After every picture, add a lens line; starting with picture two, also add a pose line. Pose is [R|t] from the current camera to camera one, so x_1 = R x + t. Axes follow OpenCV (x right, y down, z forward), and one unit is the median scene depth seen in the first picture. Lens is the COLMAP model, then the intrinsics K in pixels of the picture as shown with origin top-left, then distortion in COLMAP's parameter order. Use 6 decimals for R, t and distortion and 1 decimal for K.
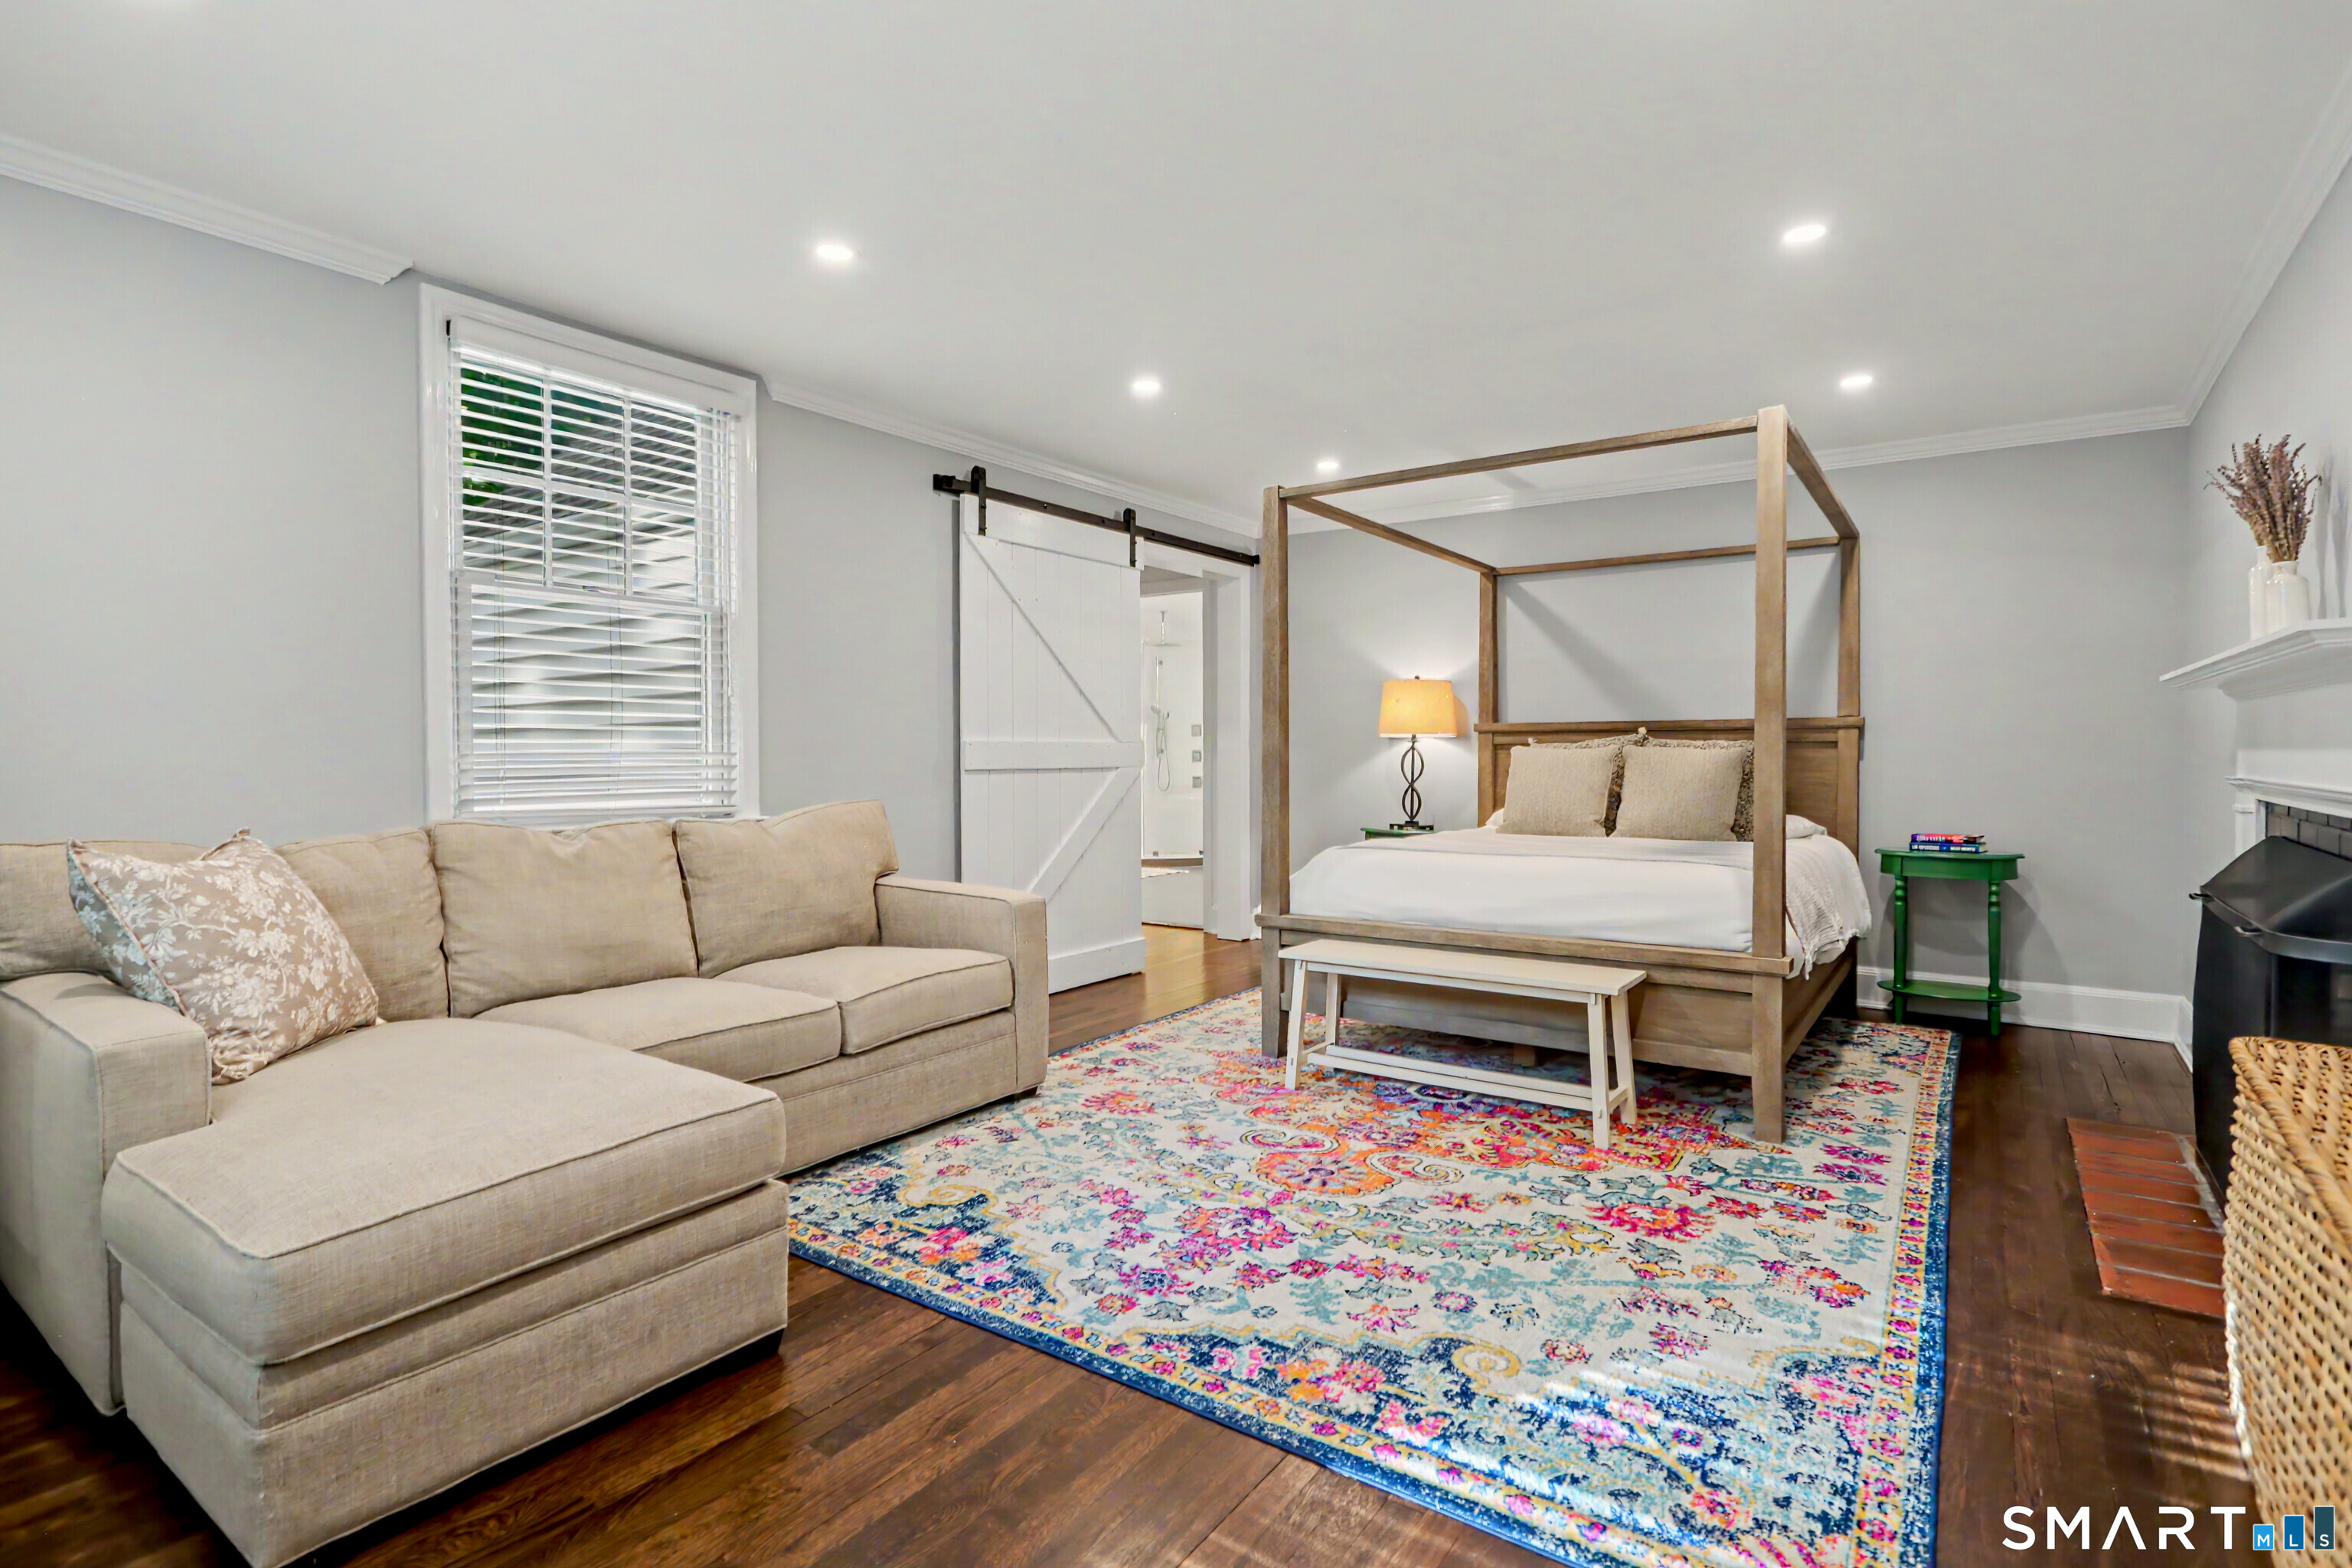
lens RADIAL K [[1132.8, 0, 1193.2], [0, 1132.8, 783.9], [0, 0, 1]] dist [-0.004272, 0.001026]
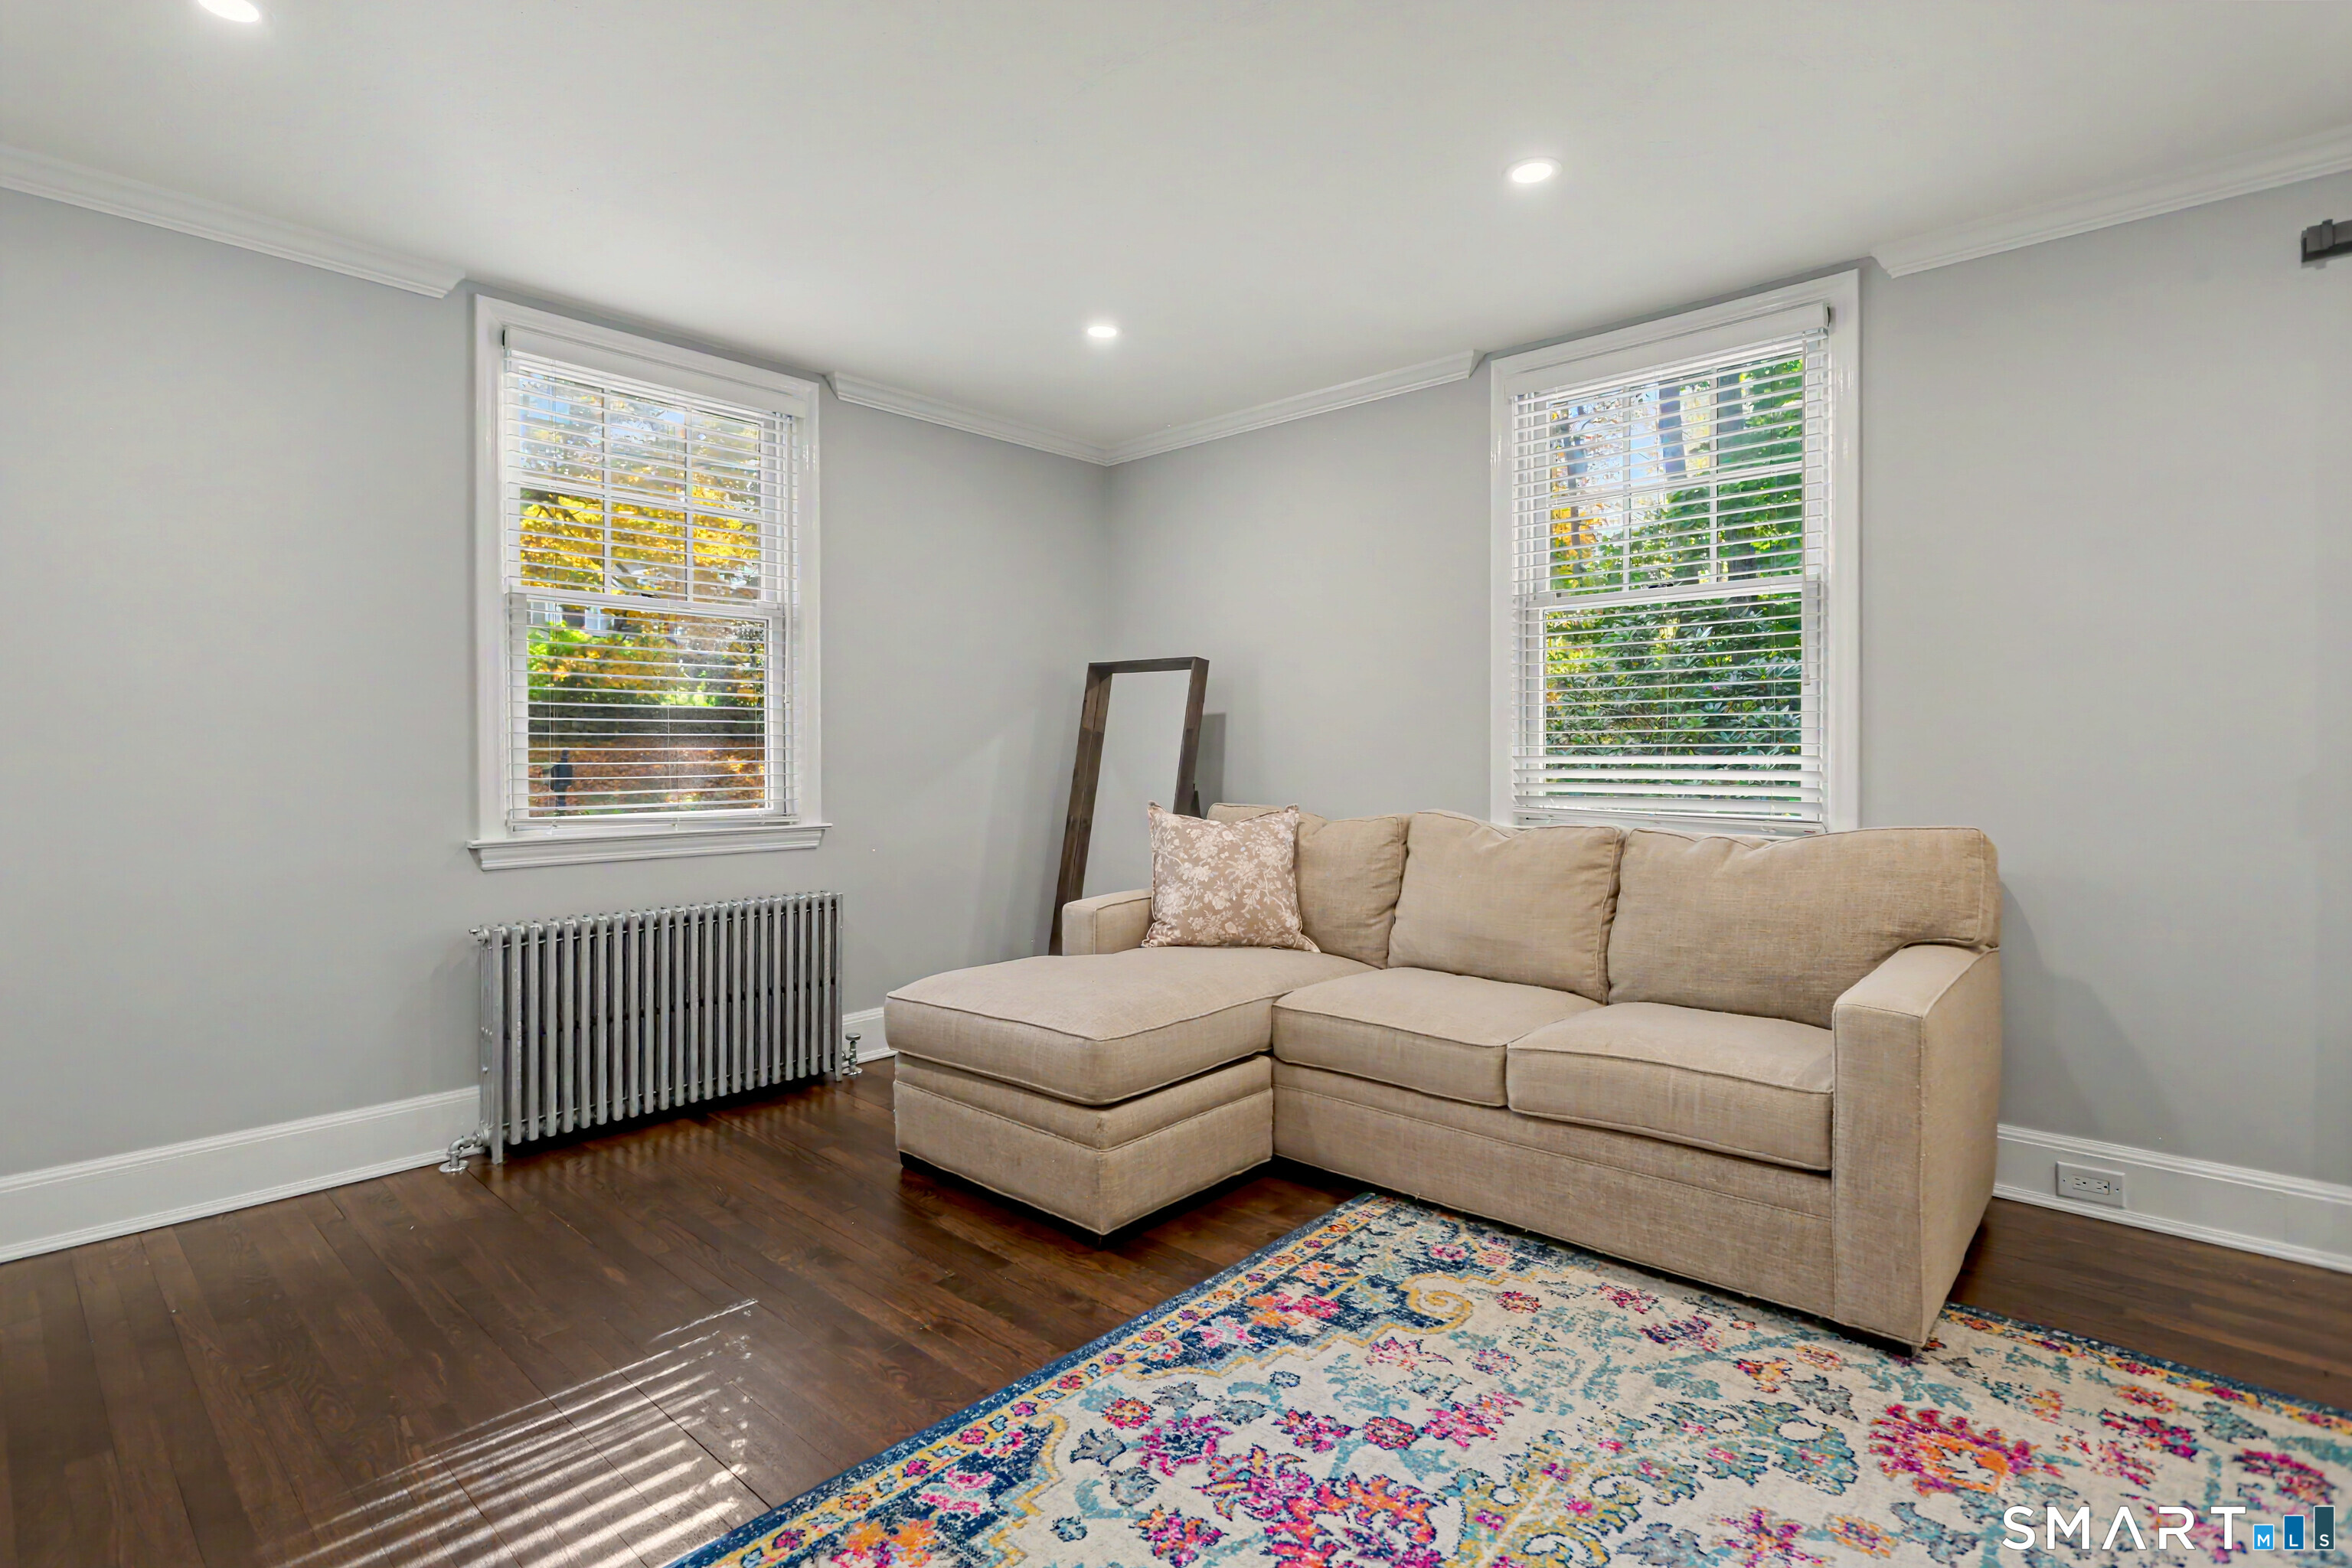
lens RADIAL K [[1132.8, 0, 1172.3], [0, 1132.8, 763.4], [0, 0, 1]] dist [-0.004272, 0.001026]
pose [[-0.138938, 0.006723, -0.990278, 0.640600], [-0.024160, 0.999656, 0.010177, -0.027011], [0.990006, 0.025339, -0.138728, 0.963420]]
